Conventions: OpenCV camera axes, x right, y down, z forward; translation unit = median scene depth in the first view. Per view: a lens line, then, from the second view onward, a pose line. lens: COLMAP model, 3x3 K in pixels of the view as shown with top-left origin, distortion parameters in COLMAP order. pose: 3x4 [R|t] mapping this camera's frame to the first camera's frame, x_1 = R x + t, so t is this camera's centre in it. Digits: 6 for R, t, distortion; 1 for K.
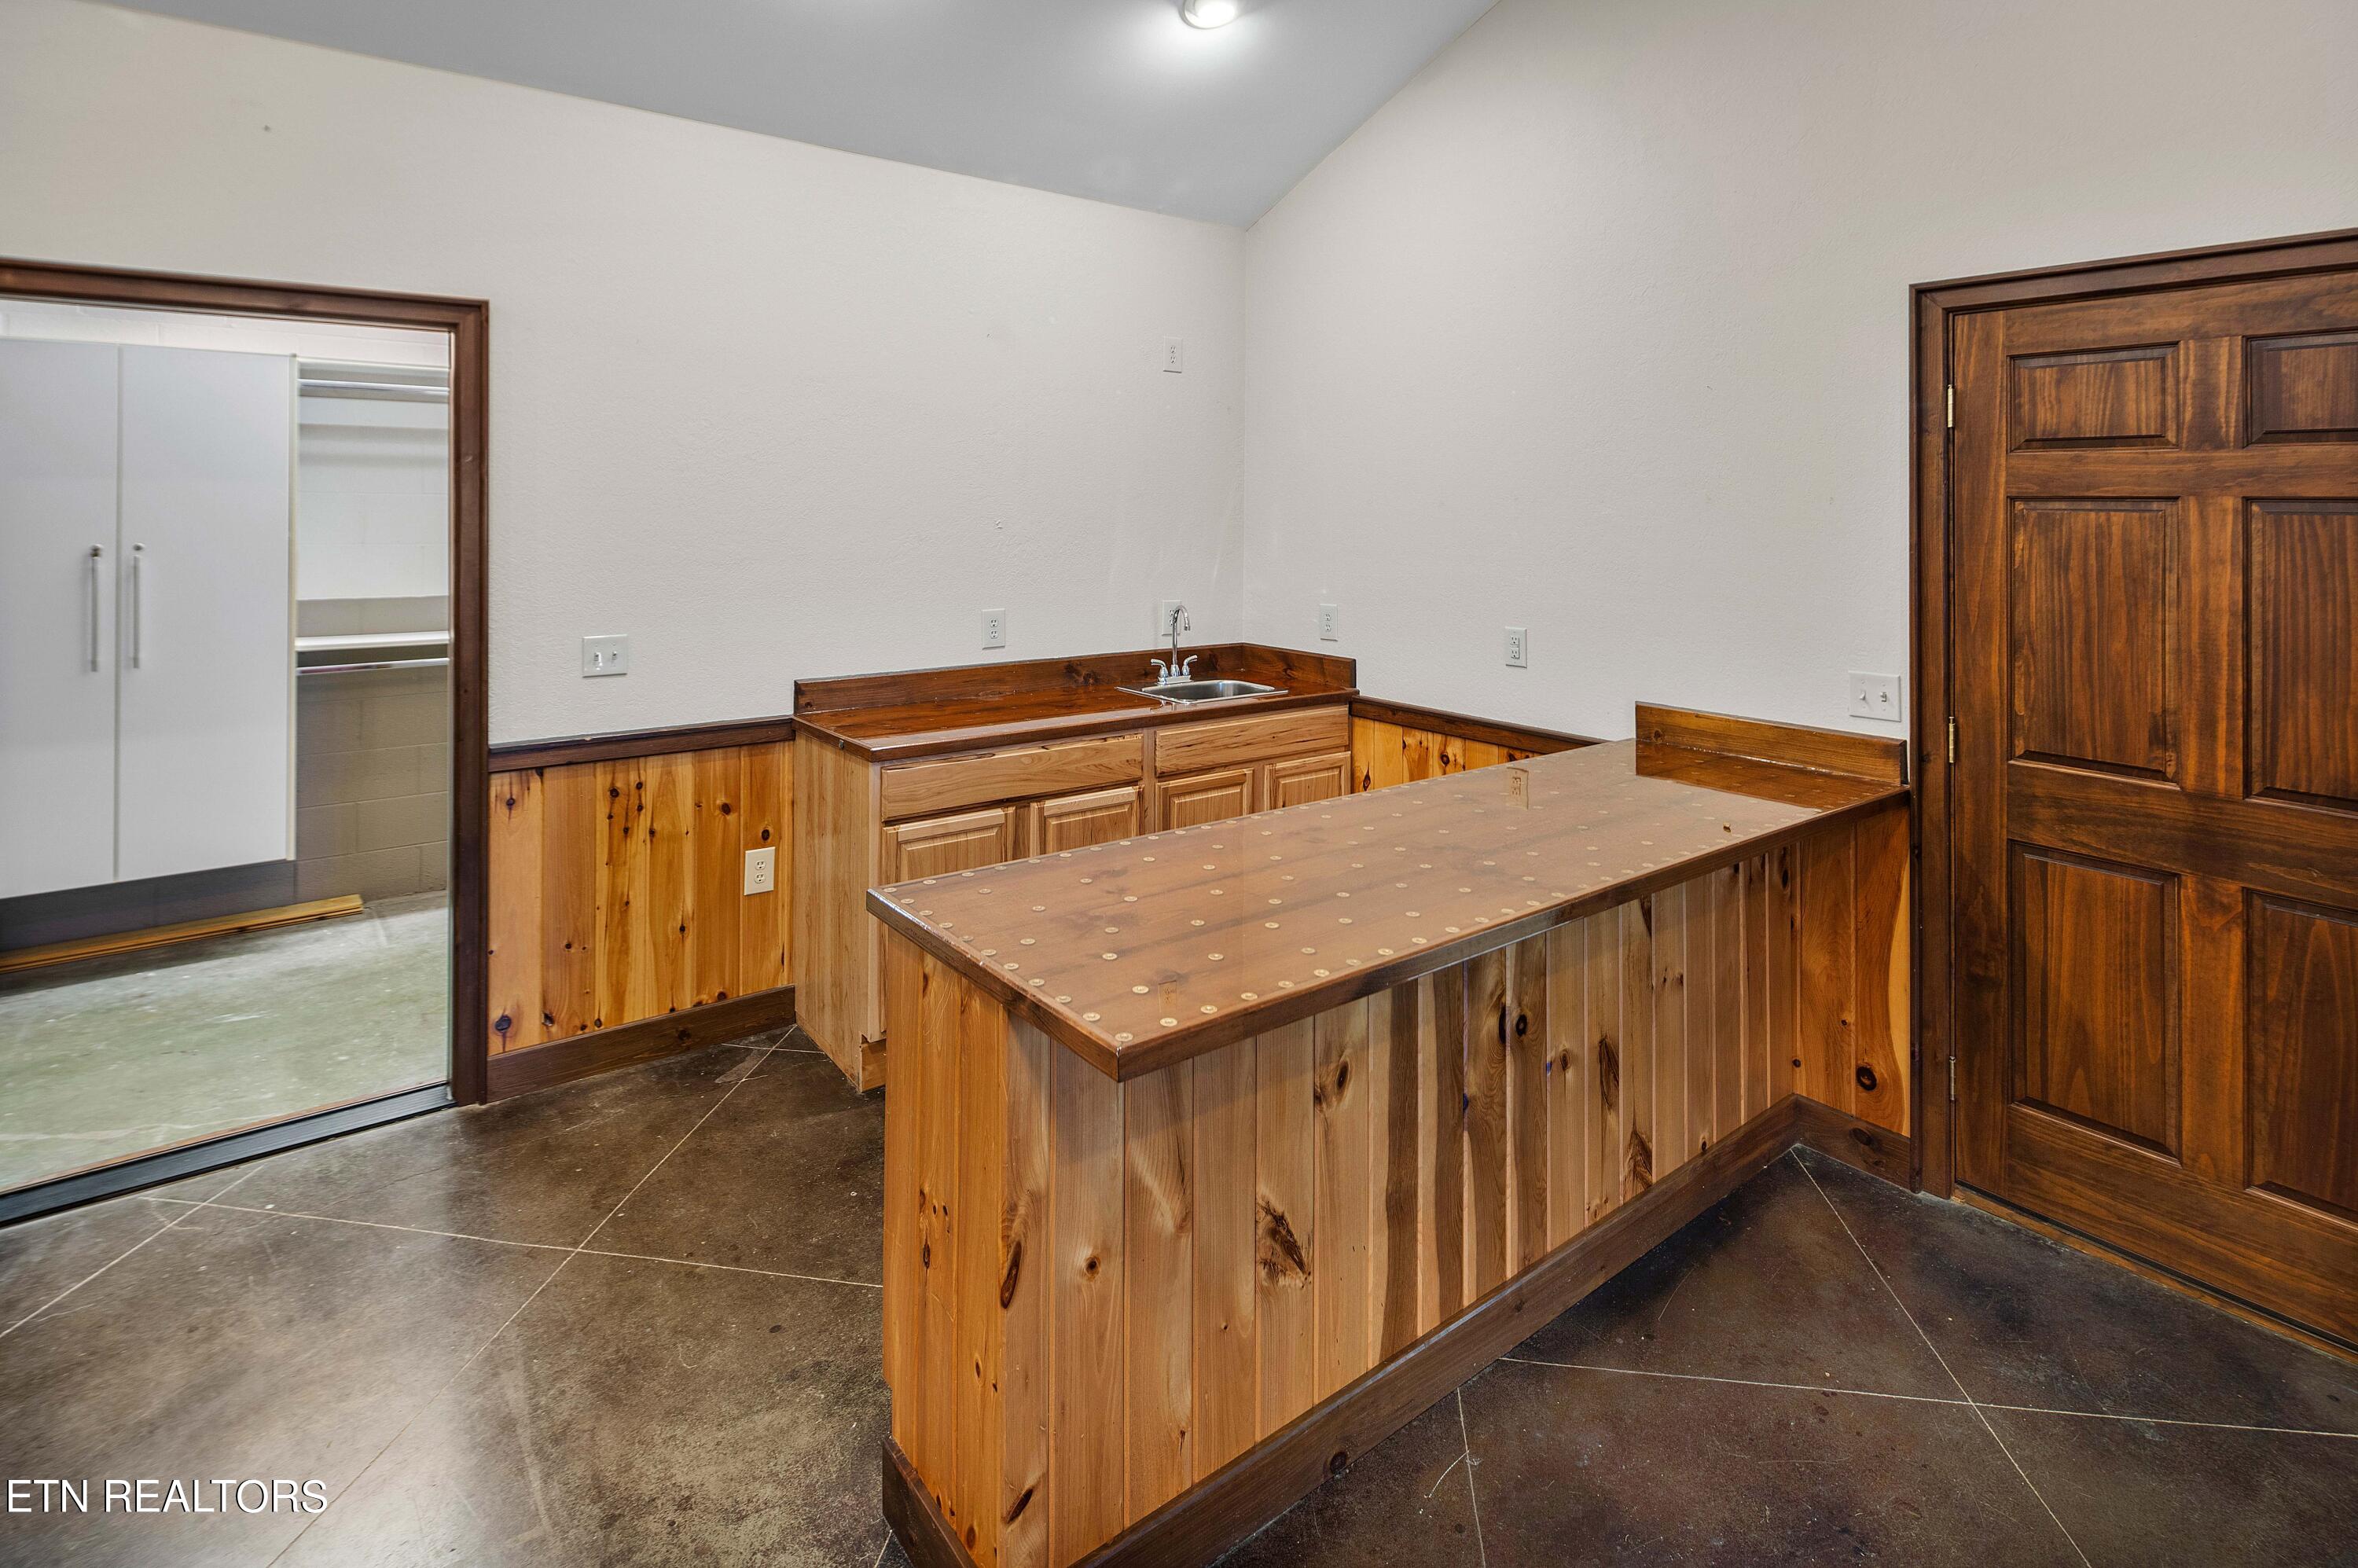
lens RADIAL K [[1177.8, 0, 1175.9], [0, 1177.8, 498.9], [0, 0, 1]] dist [0.002302, -0.000045]
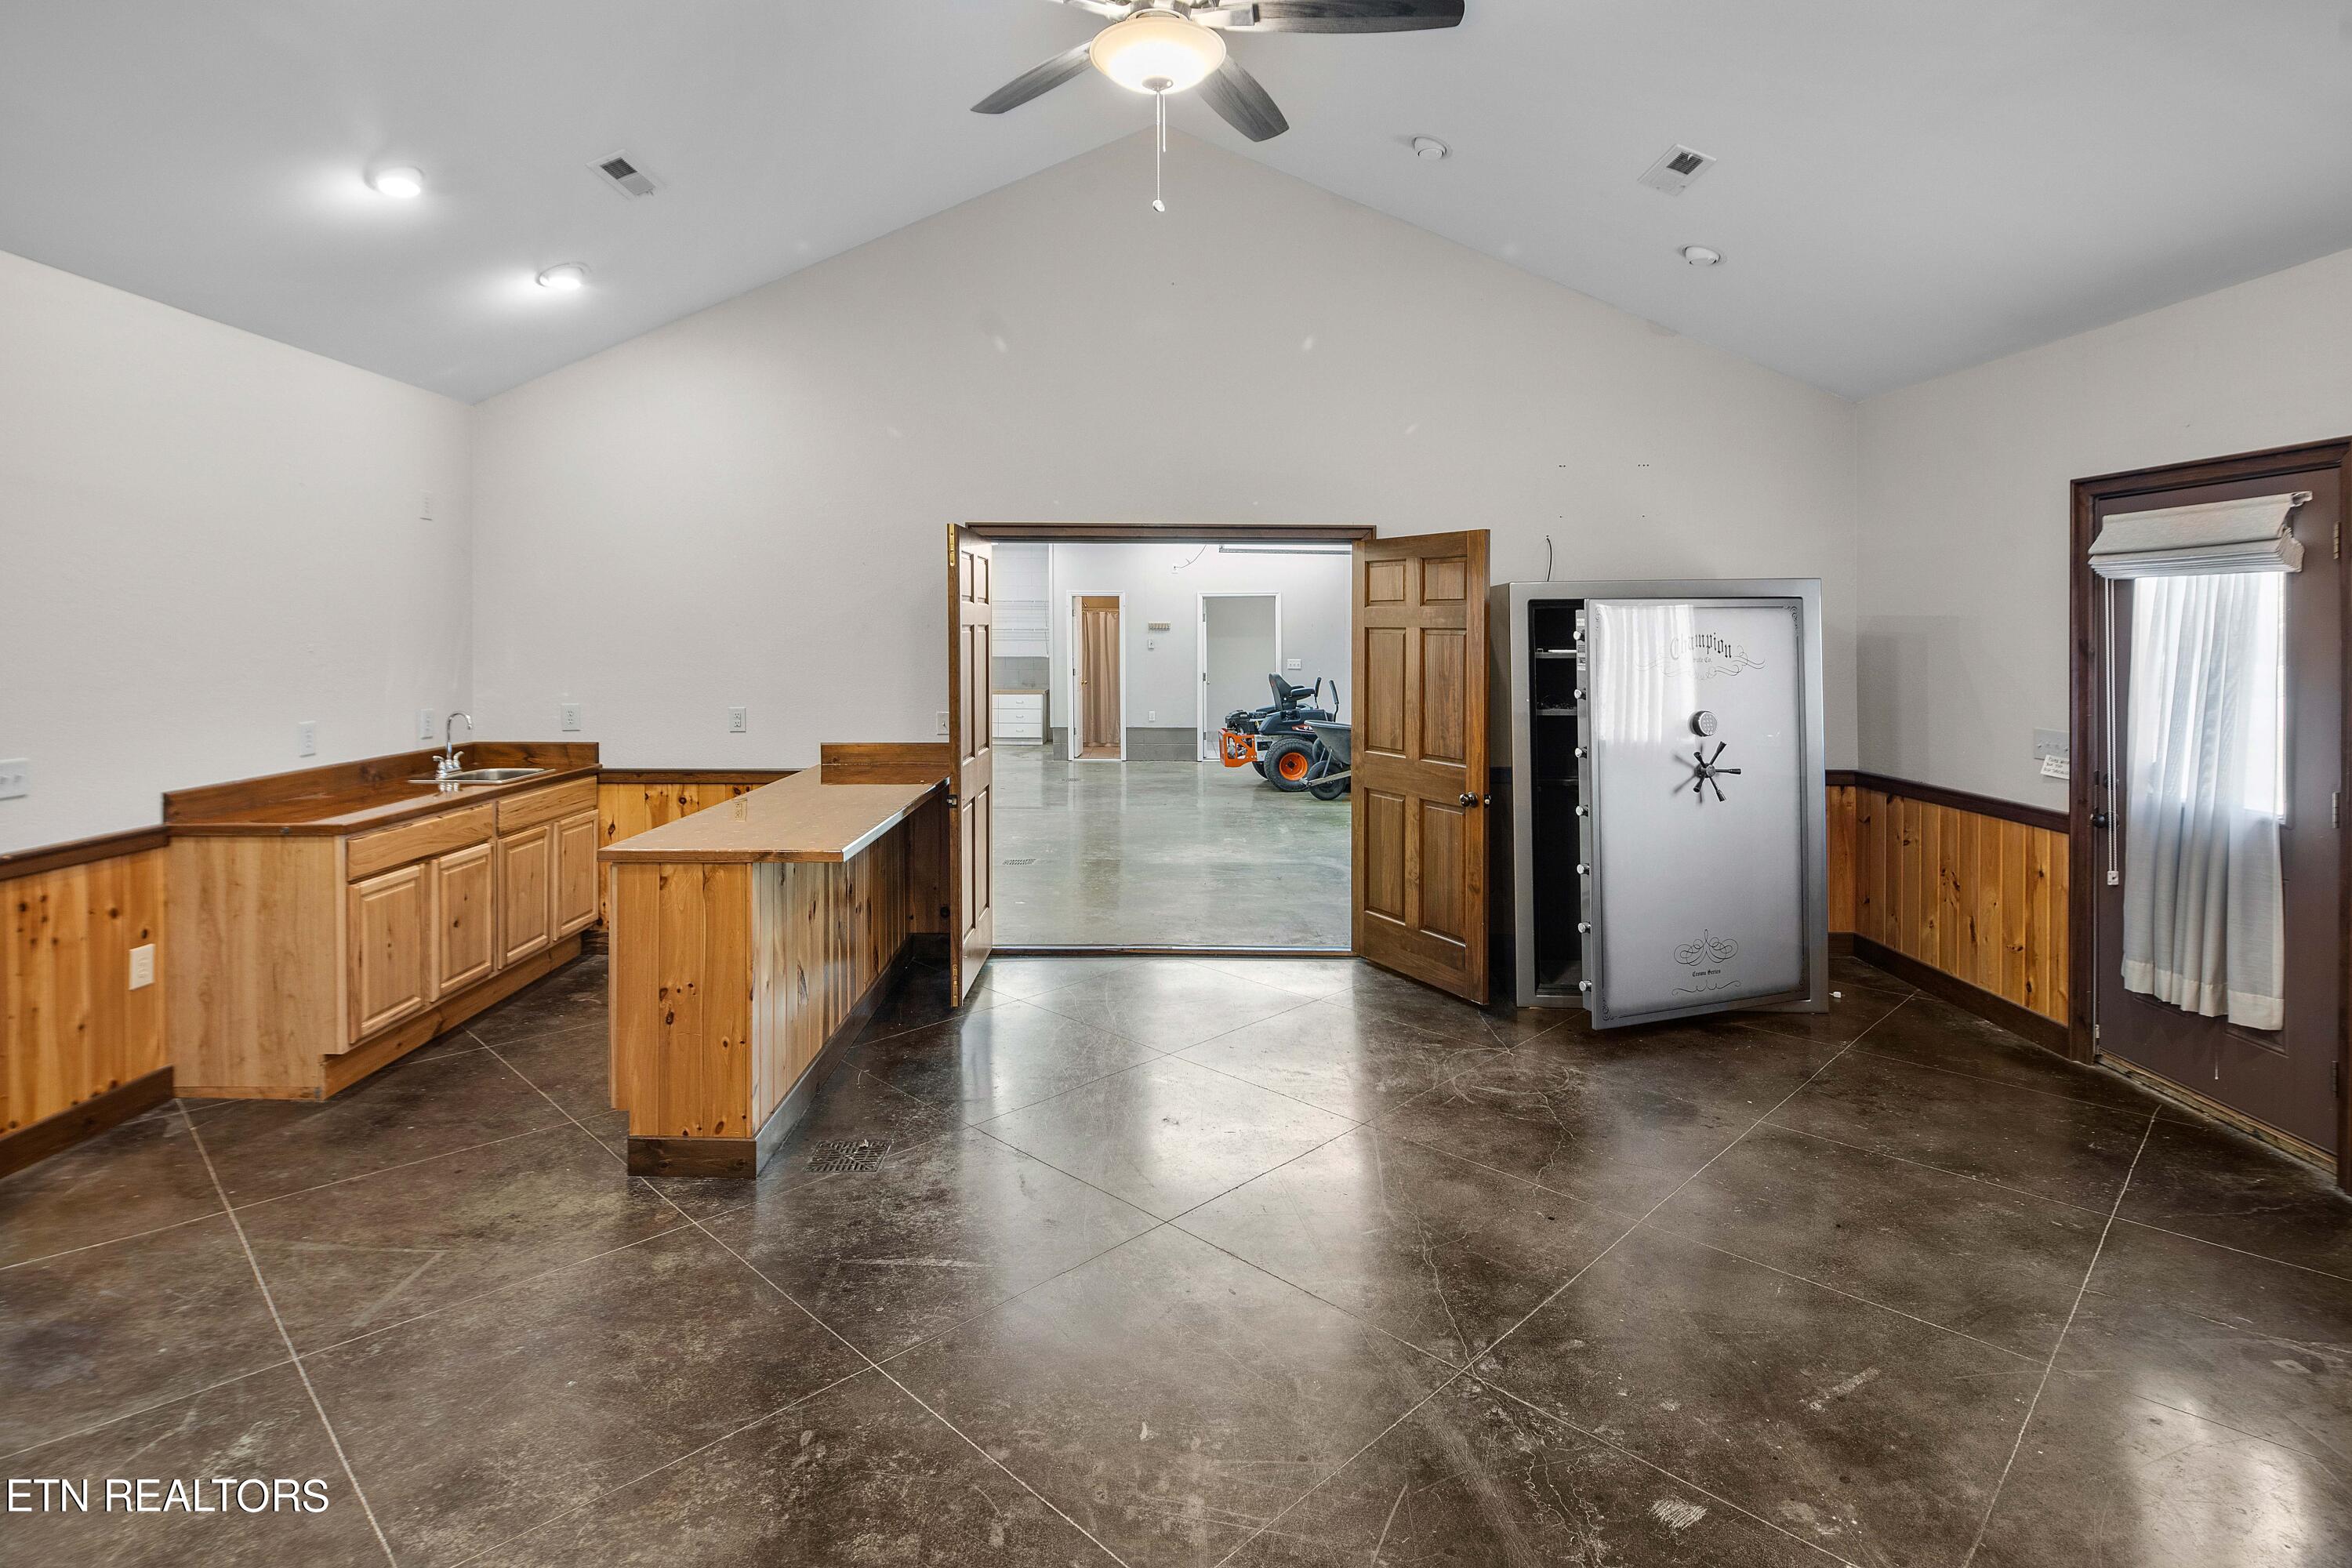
lens RADIAL K [[1200.0, 0, 1170.8], [0, 1200.0, 635.3], [0, 0, 1]] dist [-0.000164, -0.000124]
pose [[0.605473, -0.011861, 0.795777, -0.779142], [-0.002285, 0.999859, 0.016641, -0.017436], [-0.795862, -0.011895, 0.605361, -0.520464]]
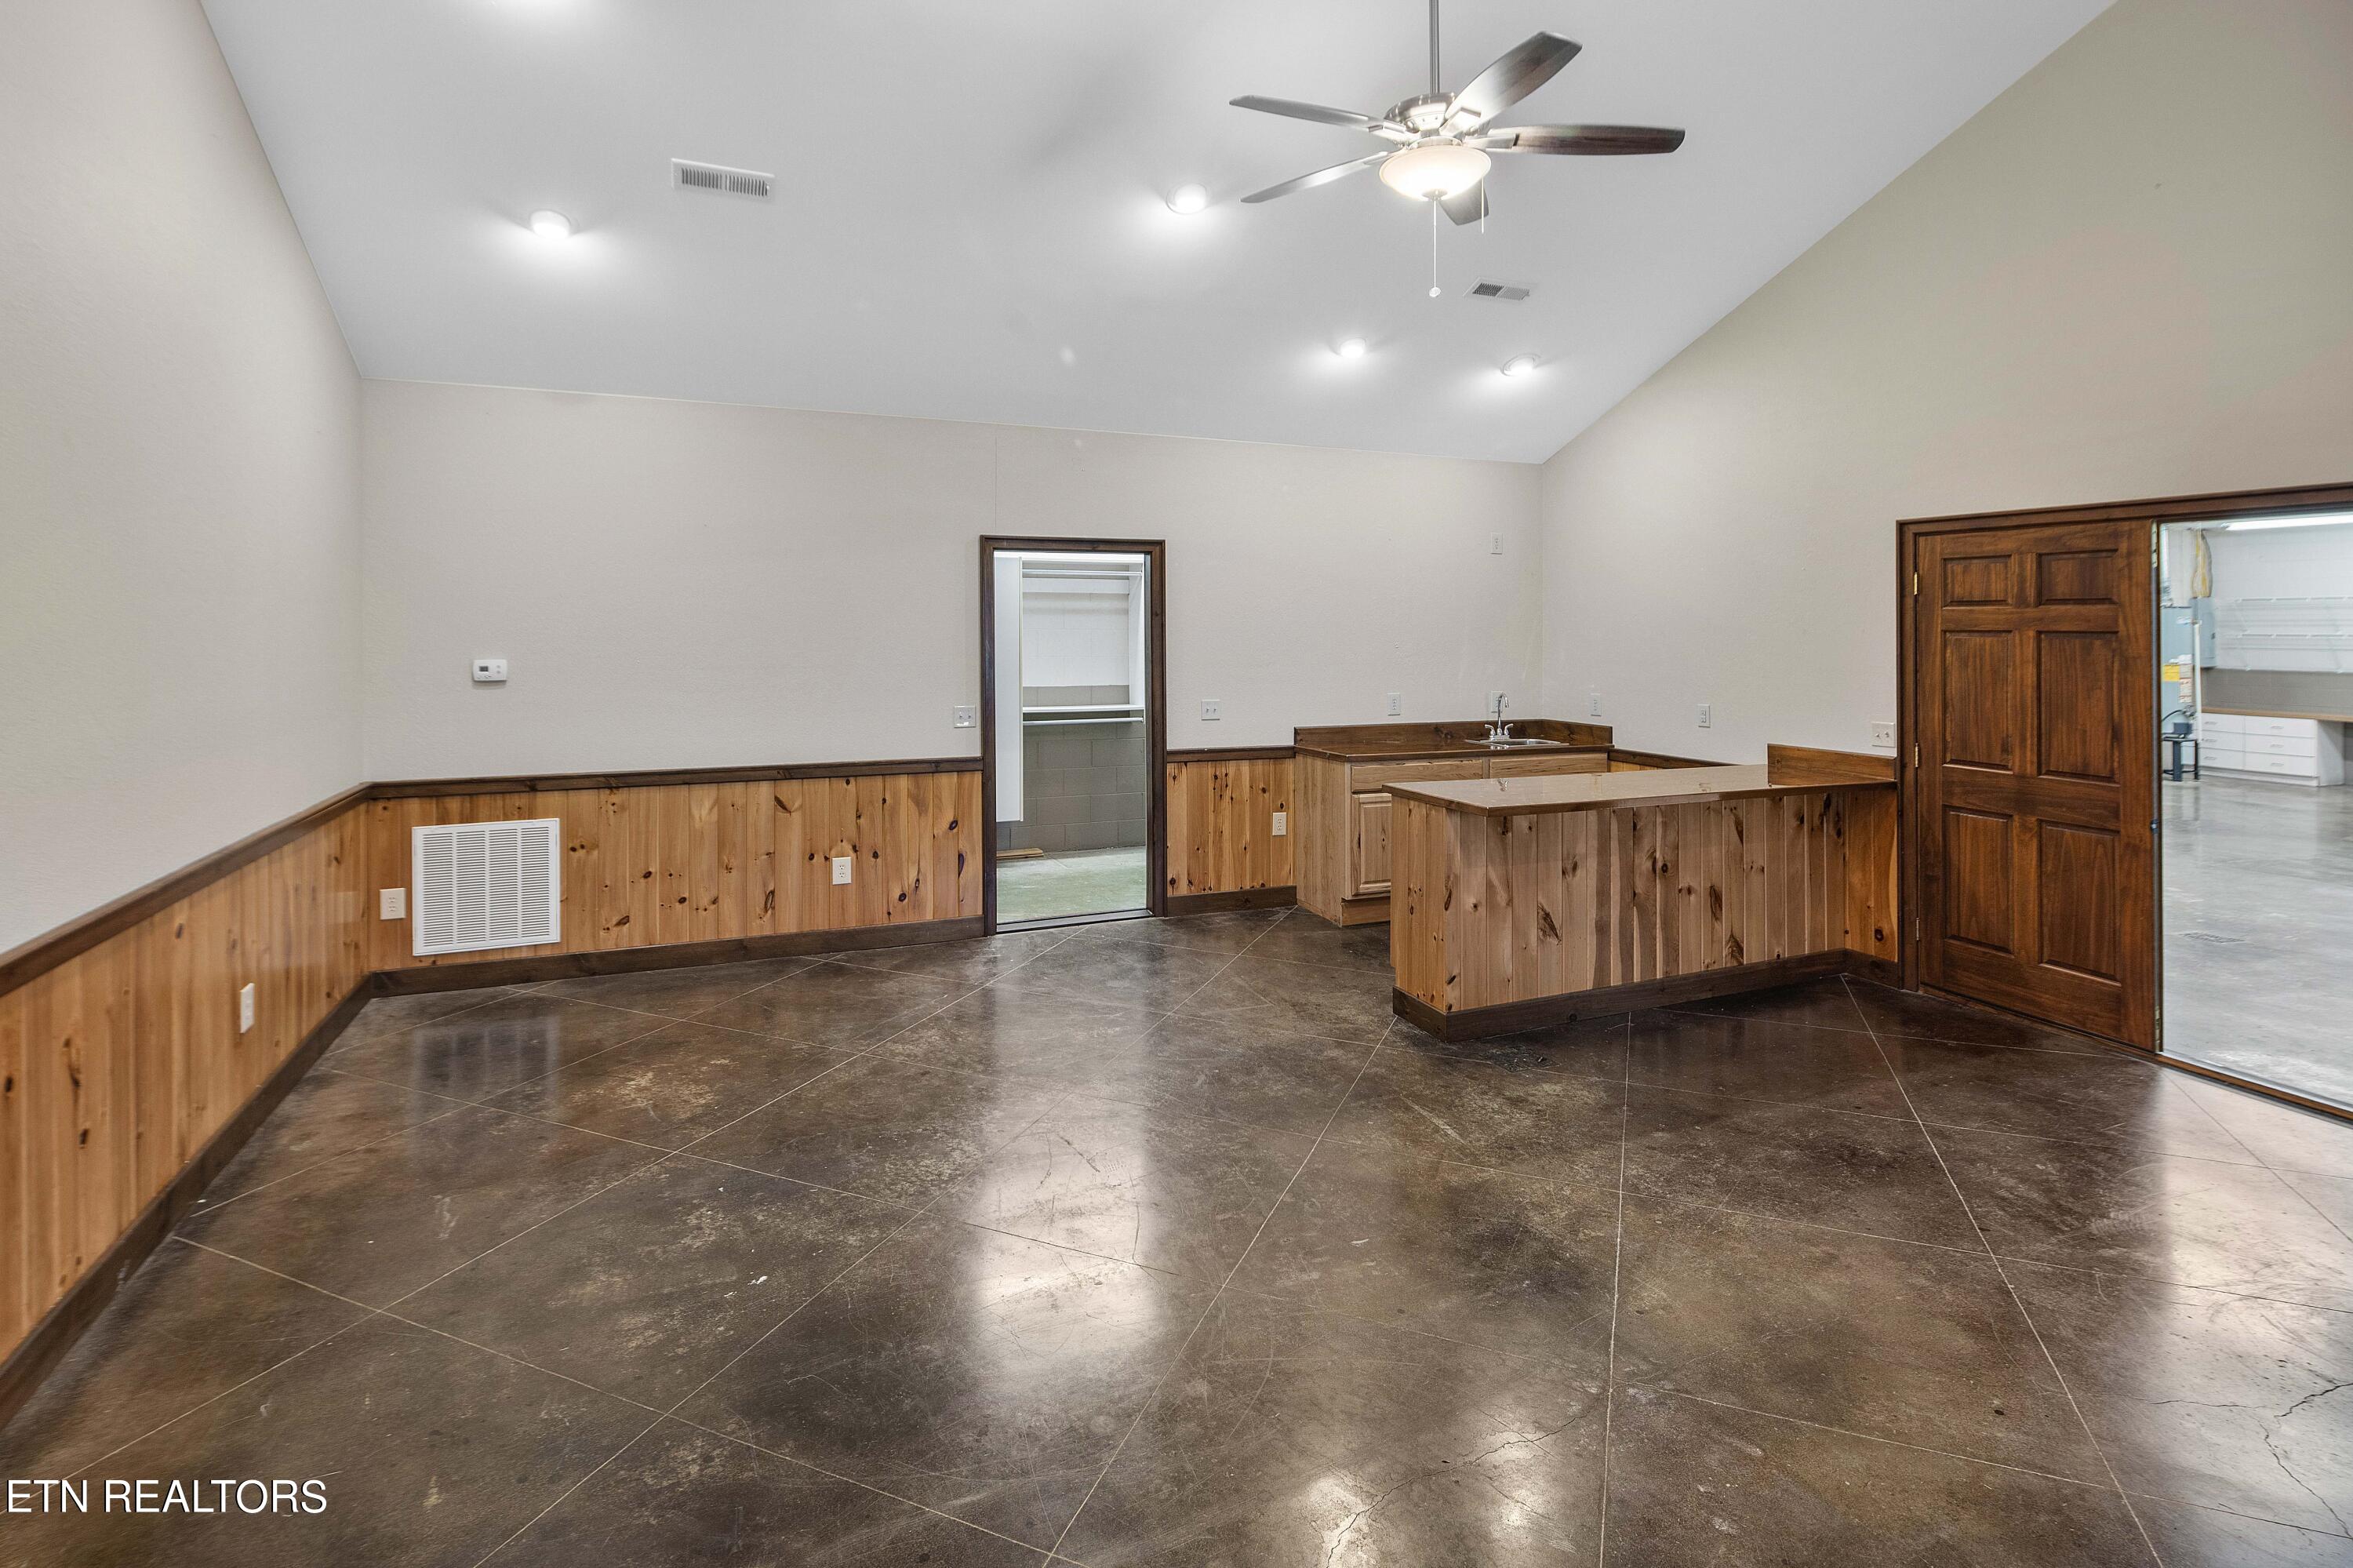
lens RADIAL K [[1182.1, 0, 1174.6], [0, 1182.1, 627.9], [0, 0, 1]] dist [-0.000785, -0.000314]
pose [[0.966223, -0.004556, -0.257668, -0.019760], [0.005479, 0.999981, 0.002863, -0.016483], [0.257650, -0.004178, 0.966229, -1.092498]]
